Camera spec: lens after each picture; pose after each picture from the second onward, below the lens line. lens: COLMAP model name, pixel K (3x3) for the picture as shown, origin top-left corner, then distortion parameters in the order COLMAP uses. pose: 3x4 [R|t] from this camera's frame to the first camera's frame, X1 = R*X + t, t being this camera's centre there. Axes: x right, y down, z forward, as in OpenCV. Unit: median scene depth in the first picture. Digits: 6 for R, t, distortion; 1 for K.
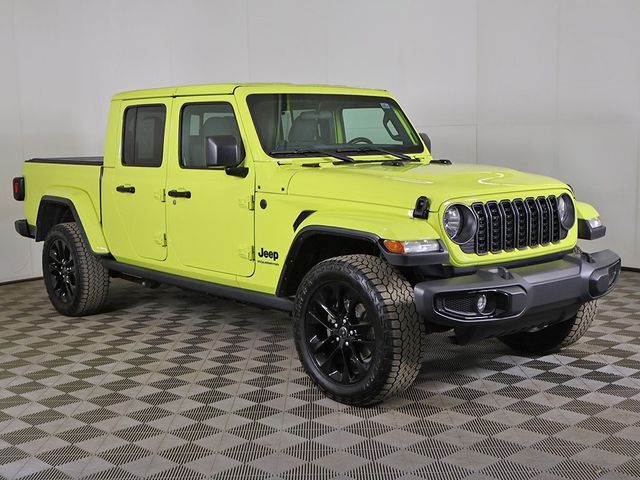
lens RADIAL K [[887.7, 0, 320.6], [0, 887.7, 239.1], [0, 0, 1]] dist [-0.025365, 0.000000]
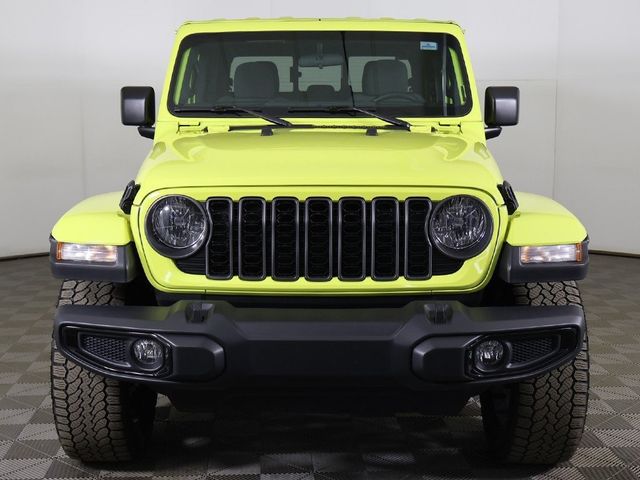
lens RADIAL K [[985.4, 0, 326.5], [0, 985.4, 219.0], [0, 0, 1]] dist [-0.001058, 0.000000]
pose [[0.764219, 0.103499, -0.636598, 0.526275], [-0.088769, 0.994526, 0.055127, -0.054548], [0.638819, 0.014381, 0.769223, 0.379260]]
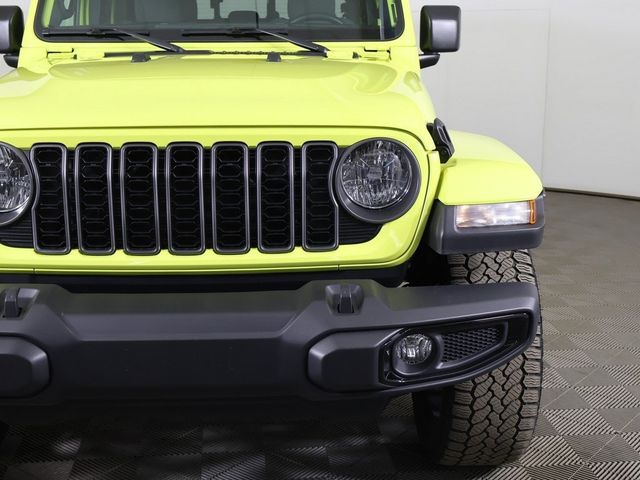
lens RADIAL K [[905.6, 0, 314.1], [0, 905.6, 220.8], [0, 0, 1]] dist [-0.017536, 0.000000]
pose [[0.781066, 0.144695, -0.607453, 0.446009], [-0.083157, 0.988221, 0.128470, -0.056366], [0.618887, -0.049830, 0.783898, 0.536145]]
